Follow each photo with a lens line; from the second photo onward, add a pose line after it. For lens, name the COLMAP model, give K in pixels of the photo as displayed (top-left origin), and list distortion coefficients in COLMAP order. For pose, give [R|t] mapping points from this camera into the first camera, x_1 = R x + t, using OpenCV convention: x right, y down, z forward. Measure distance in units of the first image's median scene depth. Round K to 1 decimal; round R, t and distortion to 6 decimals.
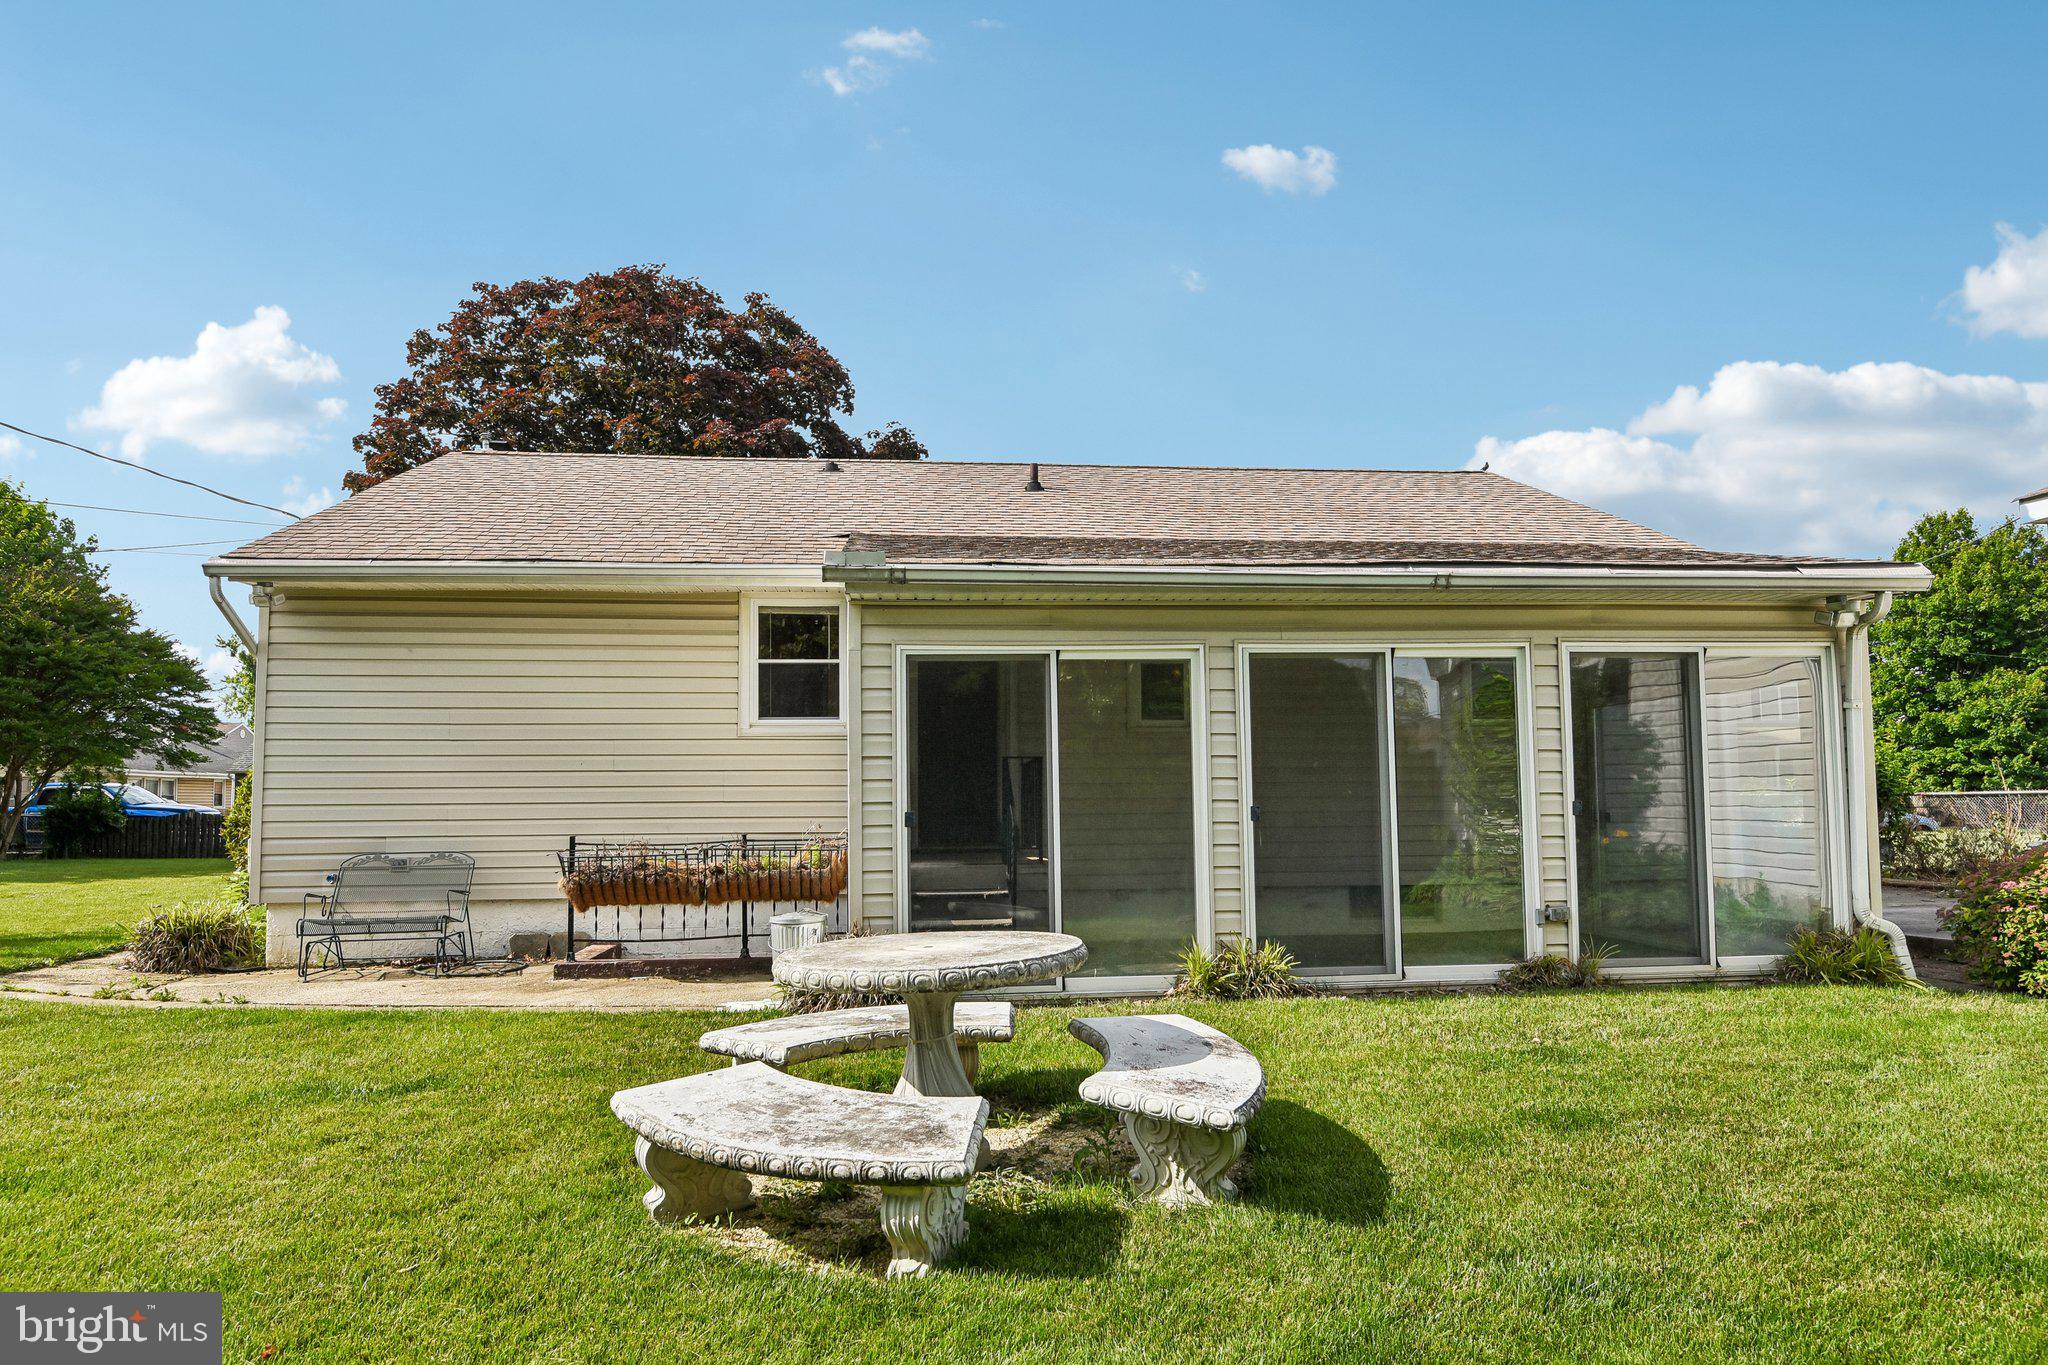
lens RADIAL K [[1197.7, 0, 1023.6], [0, 1197.7, 696.6], [0, 0, 1]] dist [0.000104, -0.003309]
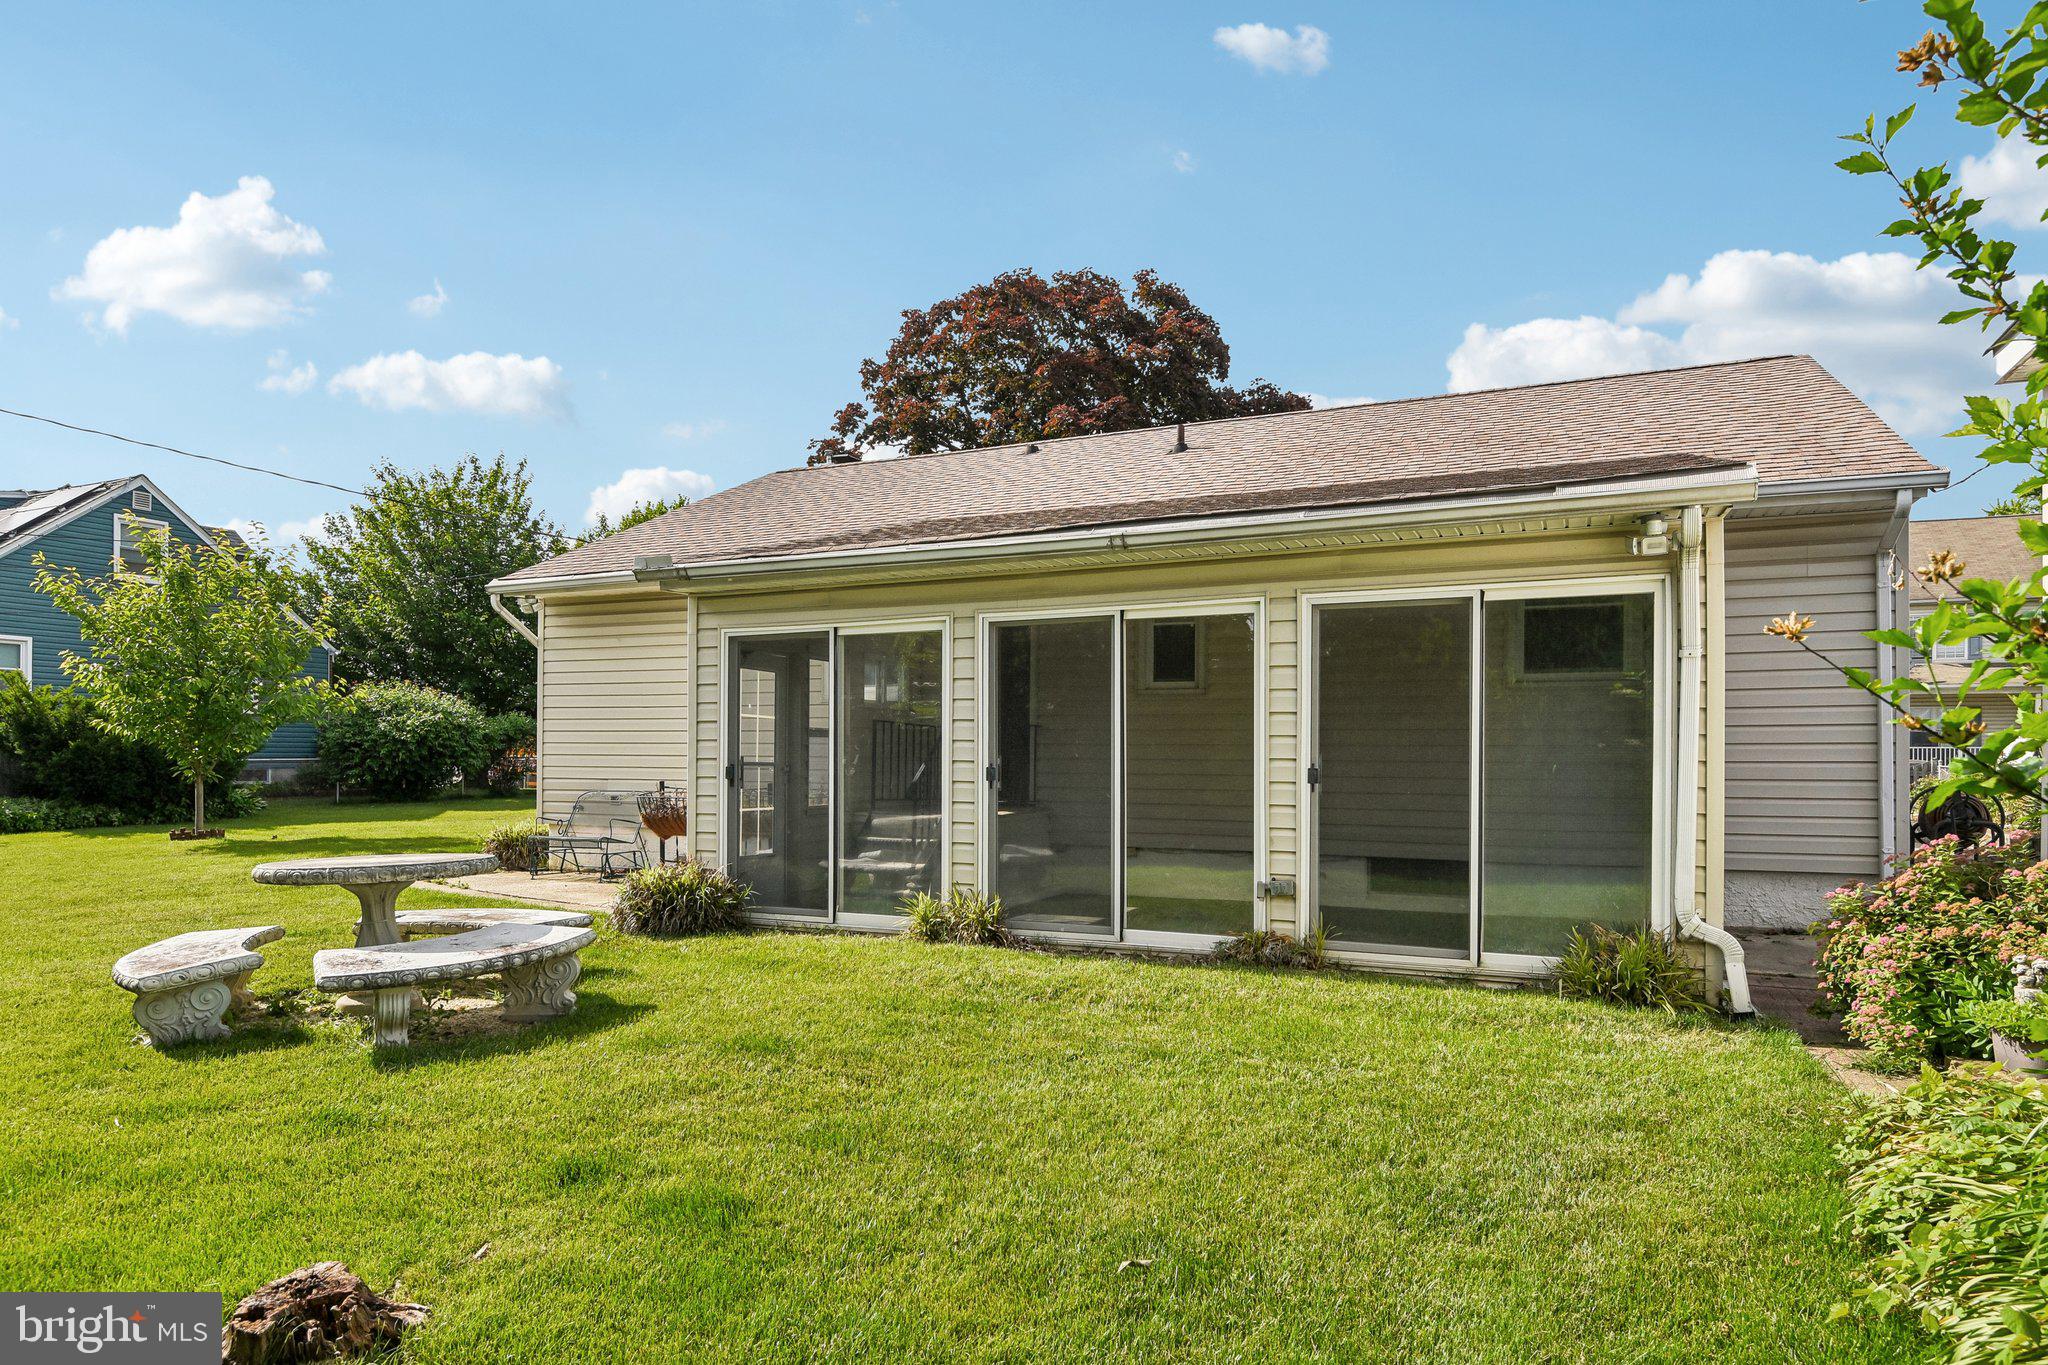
lens RADIAL K [[1197.7, 0, 1021.8], [0, 1197.7, 720.3], [0, 0, 1]] dist [0.000104, -0.003309]
pose [[0.859630, -0.001438, -0.510916, 0.727322], [0.030278, 0.998382, 0.048133, 0.000099], [0.510020, -0.056846, 0.858282, 0.103080]]
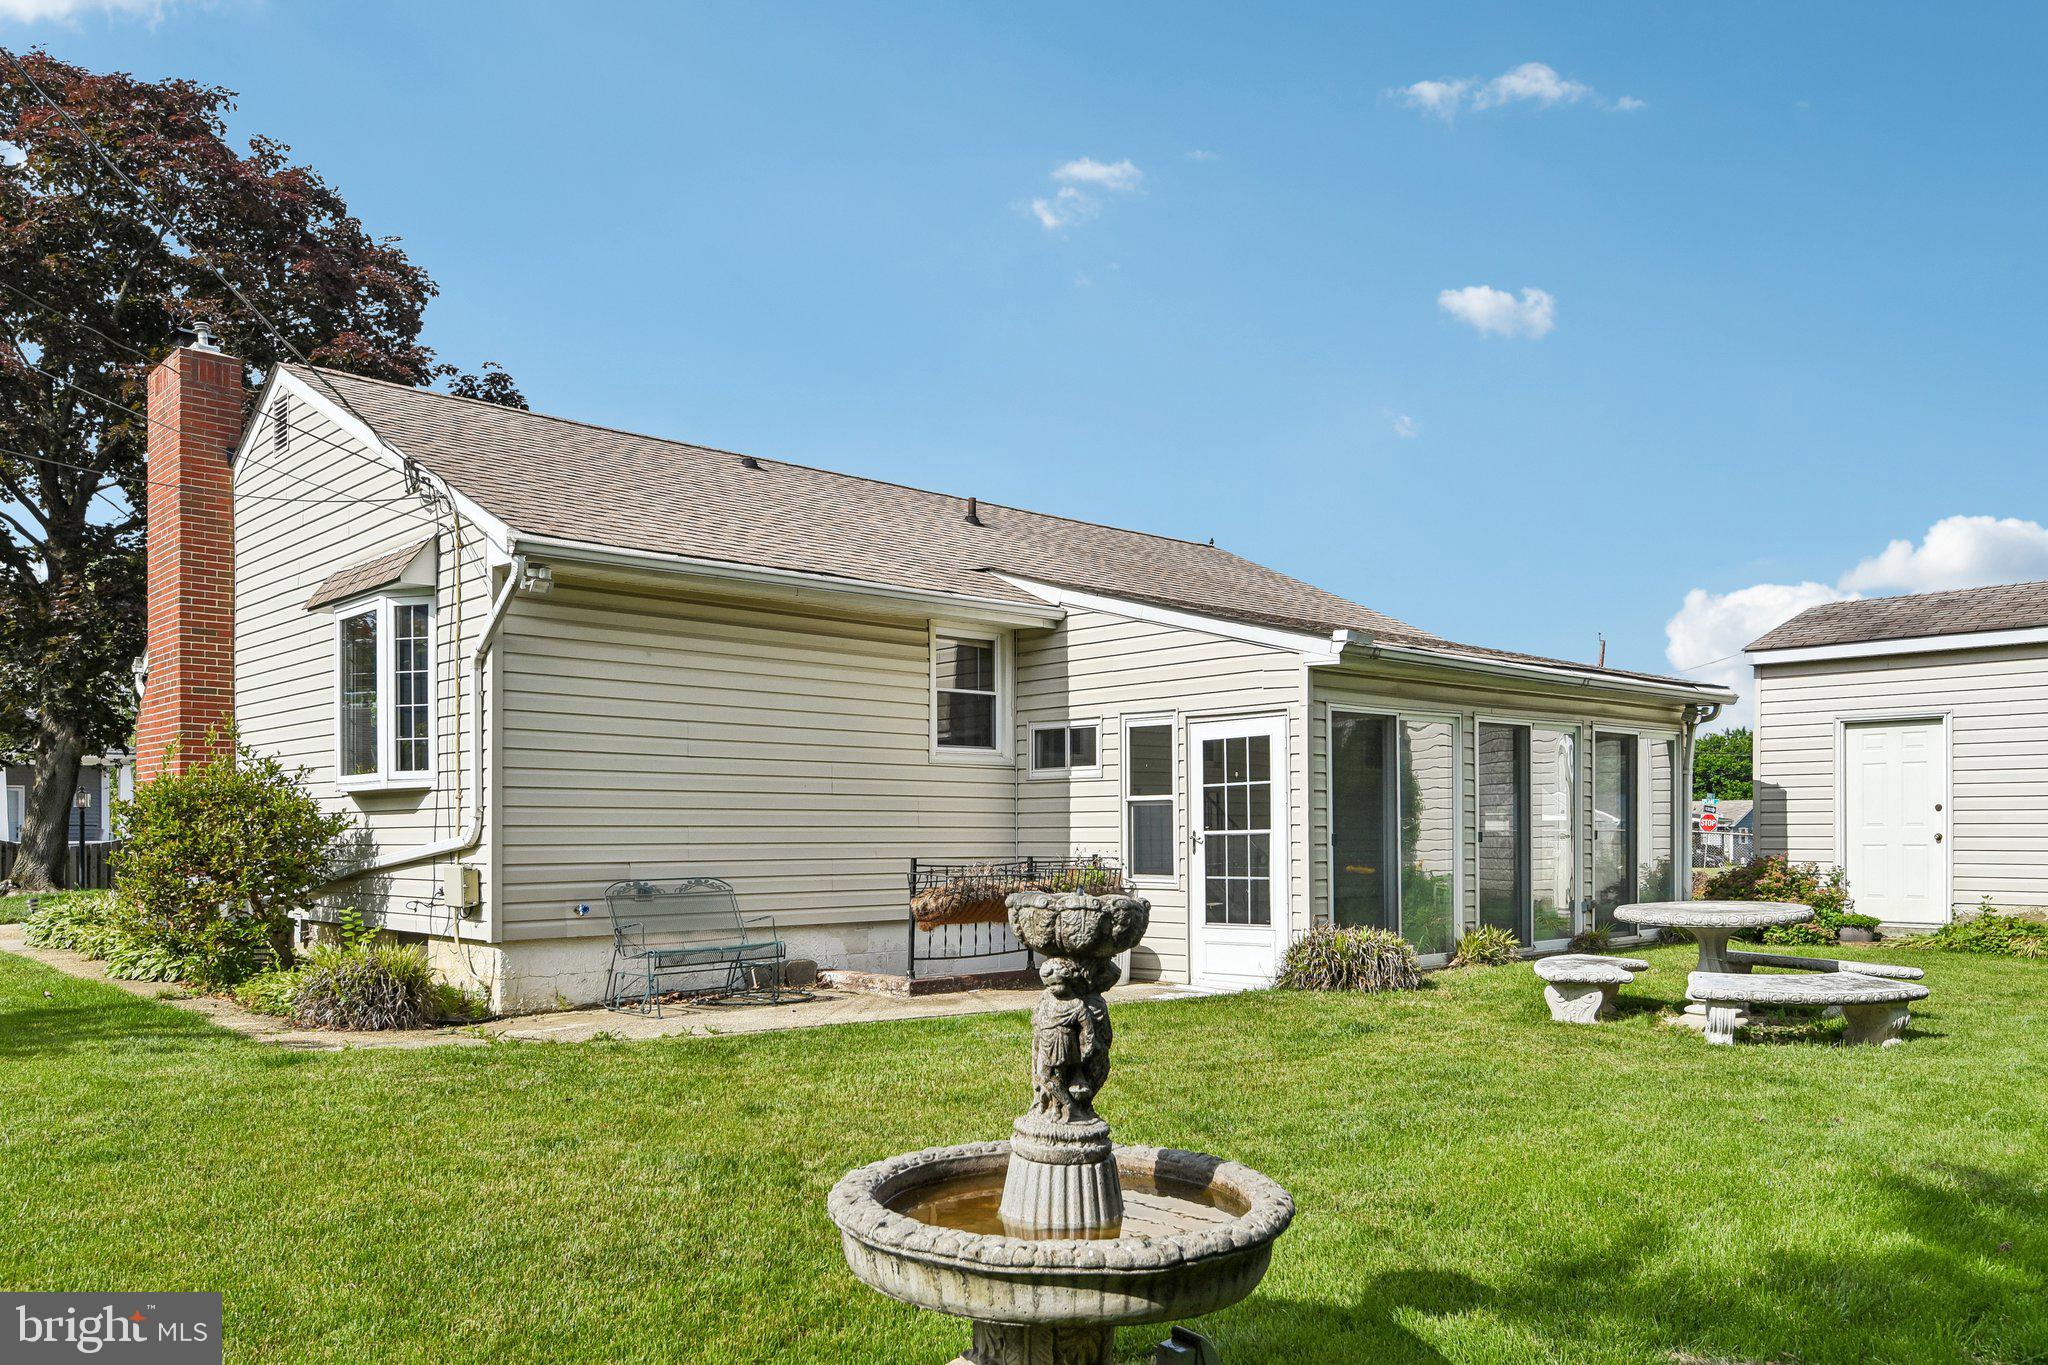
lens RADIAL K [[1473.1, 0, 1031.0], [0, 1473.1, 741.7], [0, 0, 1]] dist [0.011237, 0.001544]
pose [[0.803327, 0.042790, 0.593998, -1.227924], [-0.054995, 0.998484, 0.002449, 0.010677], [-0.592993, -0.034634, 0.804462, -0.076793]]
